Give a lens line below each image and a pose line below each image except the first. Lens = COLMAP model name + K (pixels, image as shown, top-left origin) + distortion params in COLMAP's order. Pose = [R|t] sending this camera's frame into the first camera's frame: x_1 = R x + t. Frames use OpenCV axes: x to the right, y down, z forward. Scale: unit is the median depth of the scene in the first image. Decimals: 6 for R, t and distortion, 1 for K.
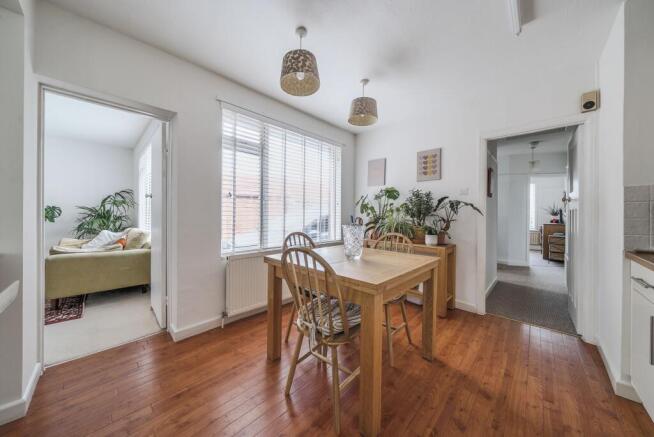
lens RADIAL K [[224.9, 0, 328.3], [0, 224.9, 215.0], [0, 0, 1]] dist [-0.008202, 0.000290]
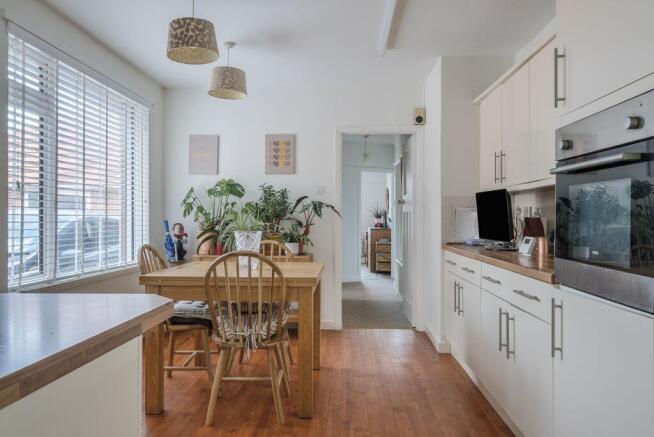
lens RADIAL K [[469.5, 0, 321.3], [0, 469.5, 223.1], [0, 0, 1]] dist [-0.017090, -0.000454]
pose [[0.761837, -0.012426, 0.647649, -0.544344], [0.007230, 0.999917, 0.010680, -0.000088], [-0.647728, -0.003454, 0.761864, -0.355288]]
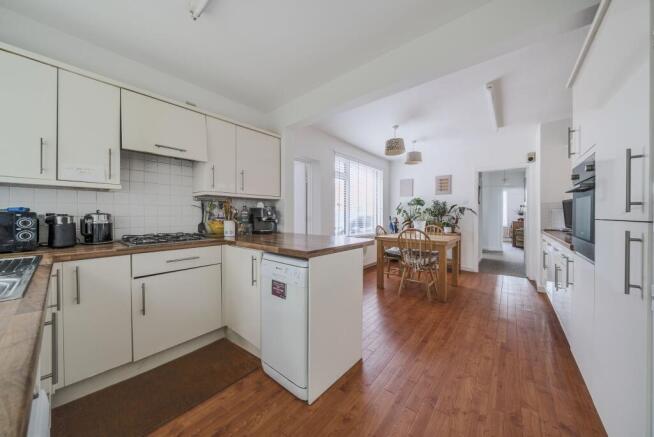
lens RADIAL K [[224.9, 0, 322.2], [0, 224.9, 215.7], [0, 0, 1]] dist [-0.008202, 0.000290]
pose [[0.998589, -0.007562, 0.052559, -0.572368], [0.007635, 0.999970, -0.001180, -0.002754], [-0.052548, 0.001580, 0.998617, -0.643298]]
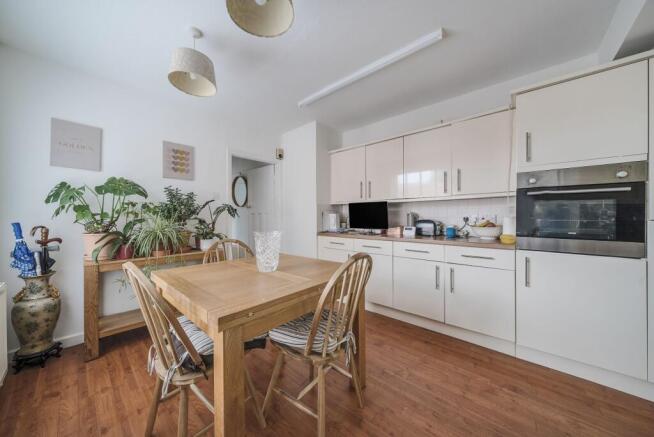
lens RADIAL K [[224.9, 0, 322.5], [0, 224.9, 217.4], [0, 0, 1]] dist [-0.008202, 0.000290]
pose [[-0.028460, -0.012303, 0.999519, -0.485874], [0.008792, 0.999882, 0.012558, -0.010890], [-0.999556, 0.009146, -0.028349, 0.517565]]
